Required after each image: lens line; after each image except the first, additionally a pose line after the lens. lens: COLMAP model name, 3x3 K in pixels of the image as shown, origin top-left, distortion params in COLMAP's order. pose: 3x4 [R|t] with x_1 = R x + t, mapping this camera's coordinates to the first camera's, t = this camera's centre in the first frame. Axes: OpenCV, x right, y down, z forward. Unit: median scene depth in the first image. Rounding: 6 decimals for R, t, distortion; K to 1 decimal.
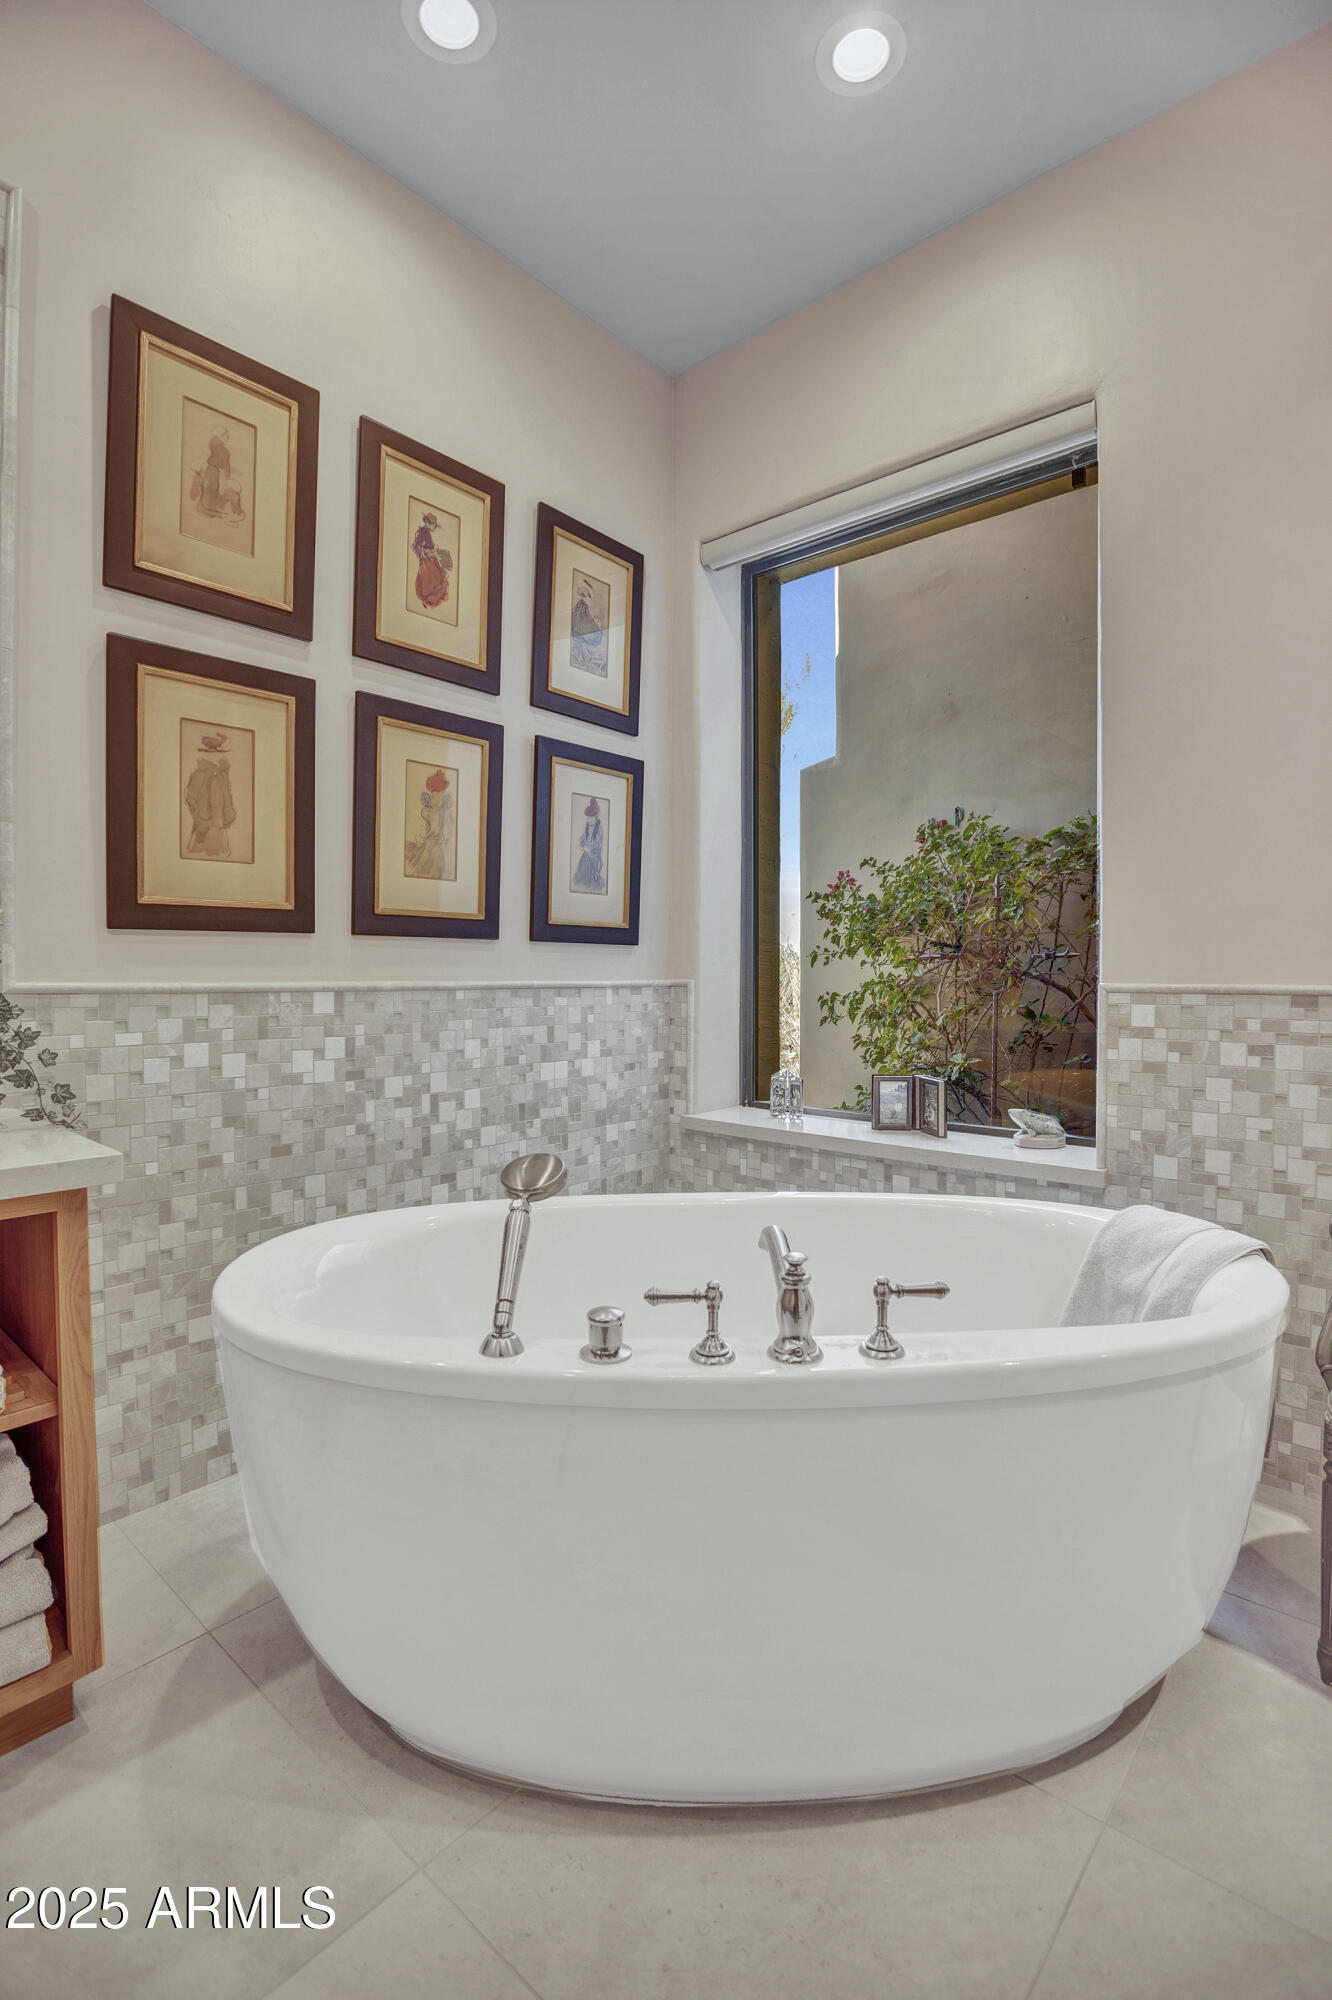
lens RADIAL K [[935.6, 0, 641.5], [0, 935.6, 967.1], [0, 0, 1]] dist [-0.030357, 0.002660]
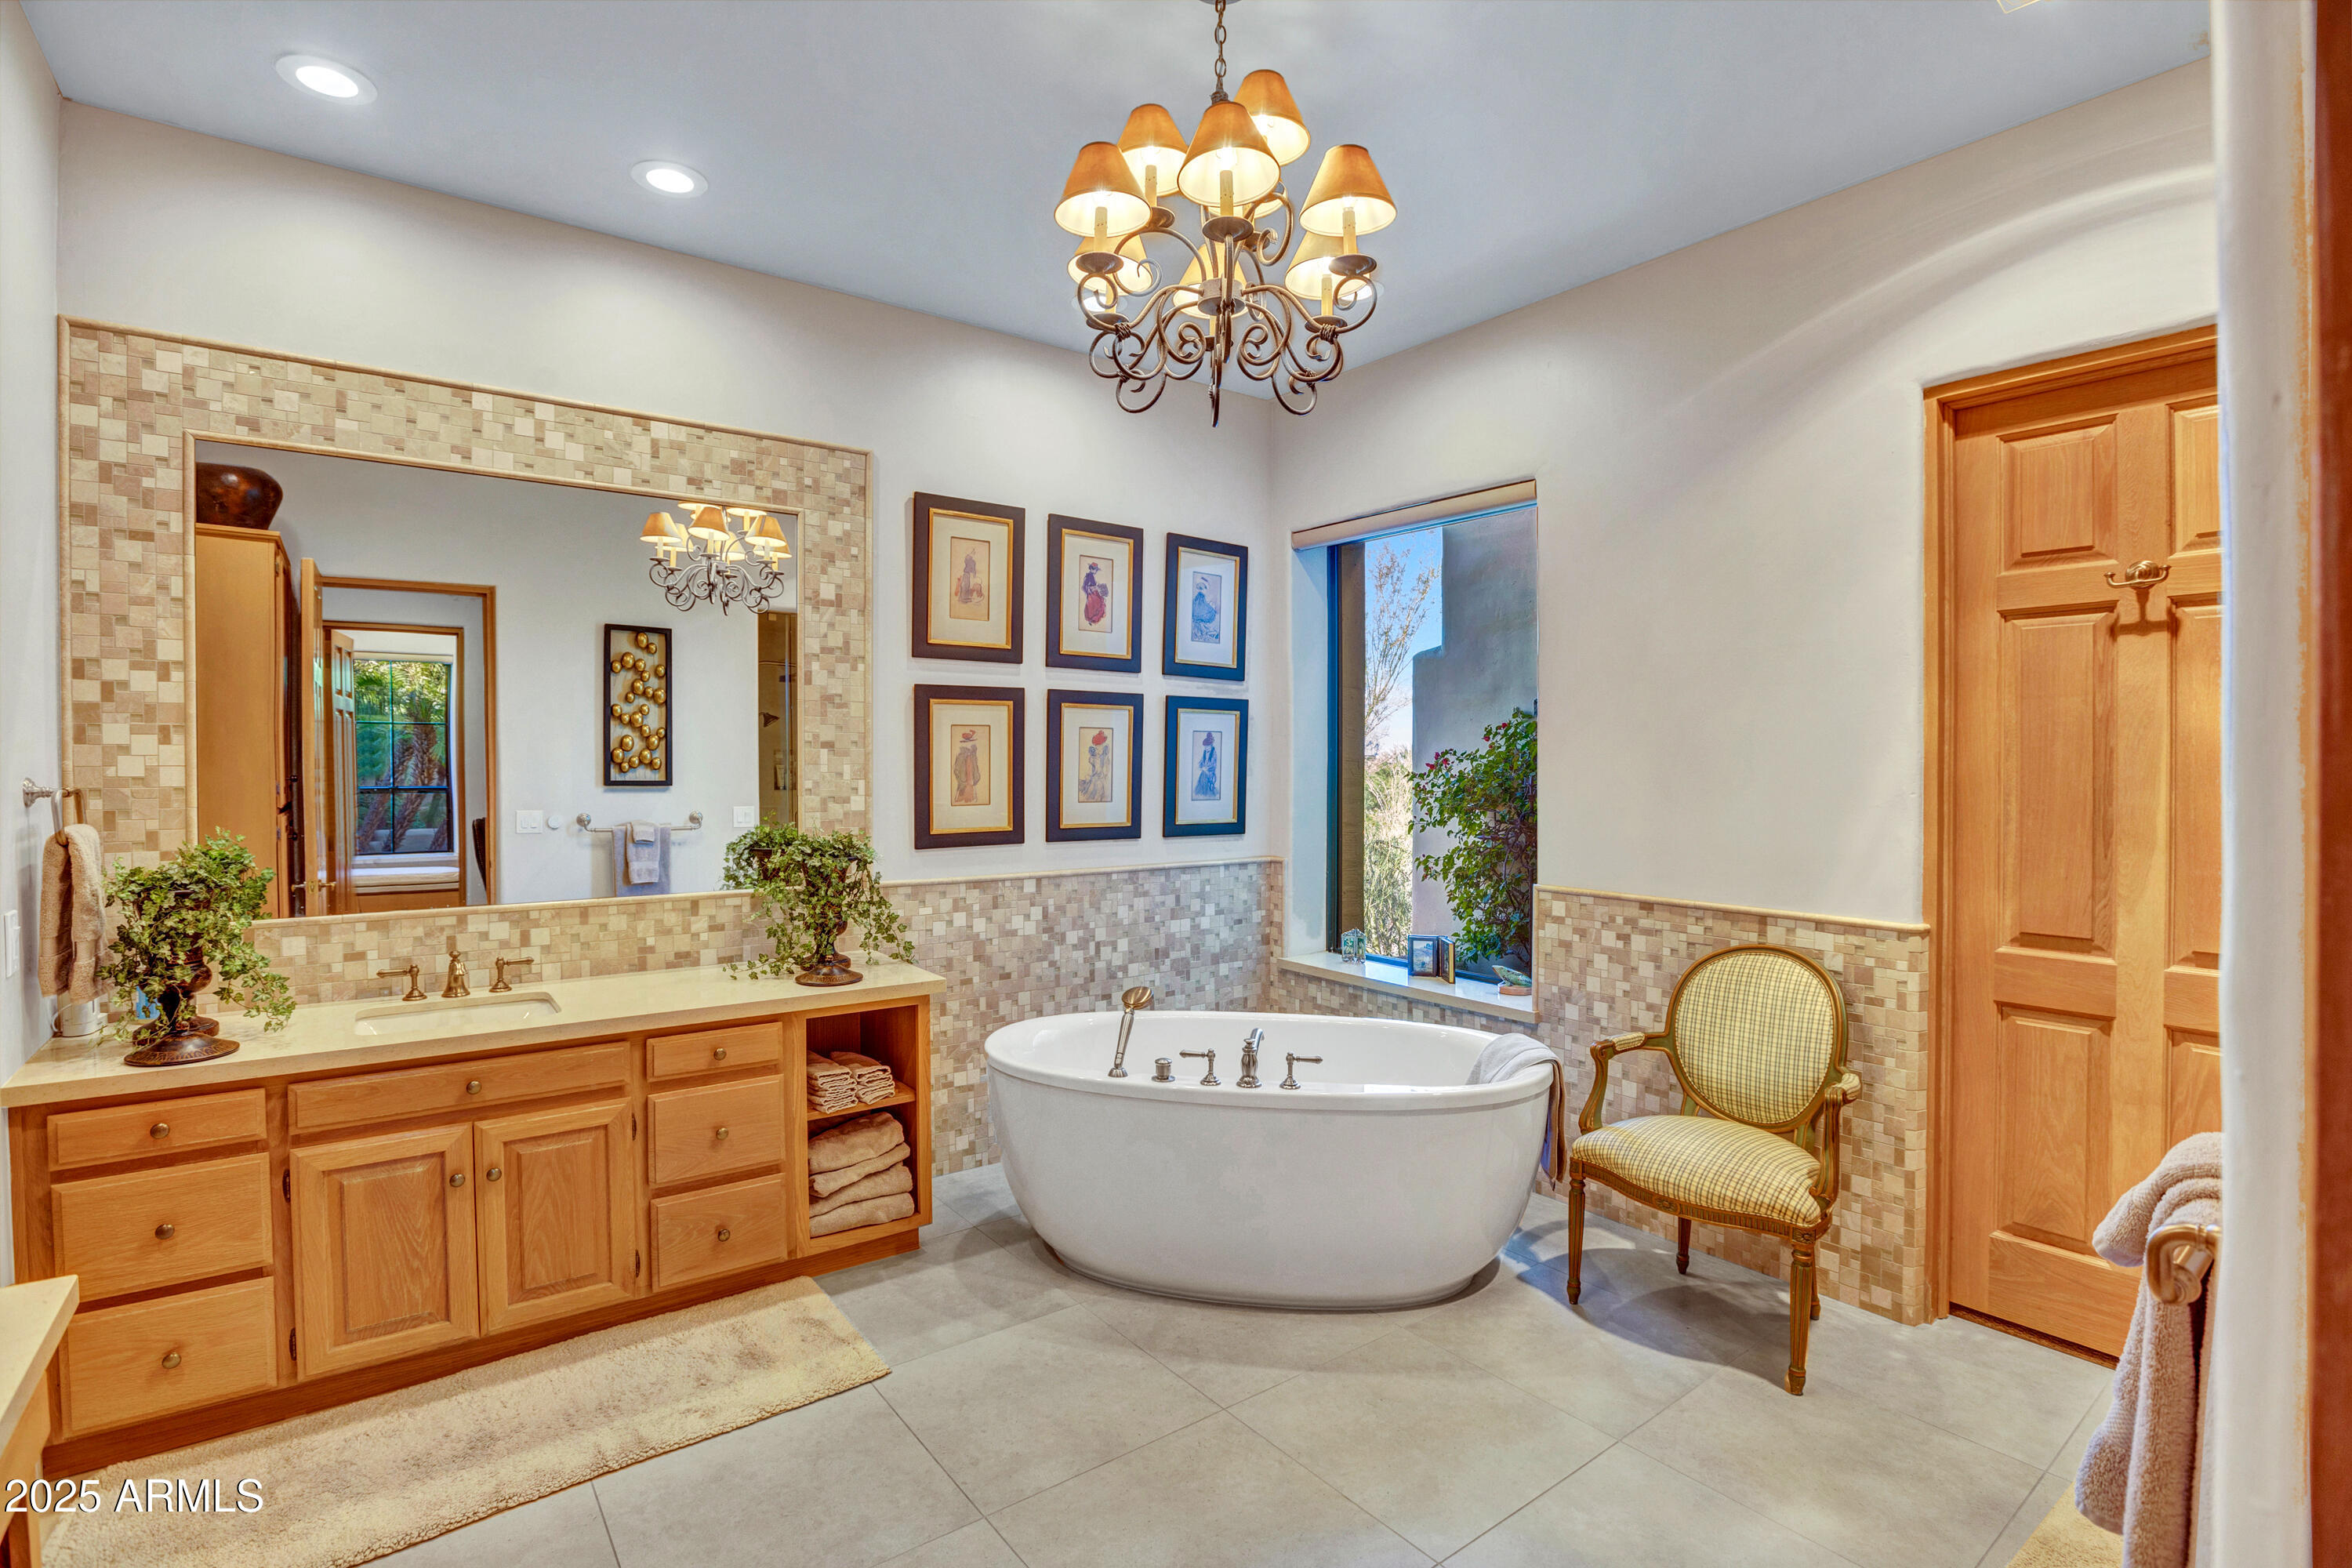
lens RADIAL K [[1100.2, 0, 1132.4], [0, 1100.2, 756.1], [0, 0, 1]] dist [-0.030357, 0.002660]
pose [[0.978557, 0.000870, -0.205972, 0.248222], [-0.000675, 0.999999, 0.001014, -0.205169], [0.205973, -0.000853, 0.978557, -0.907217]]
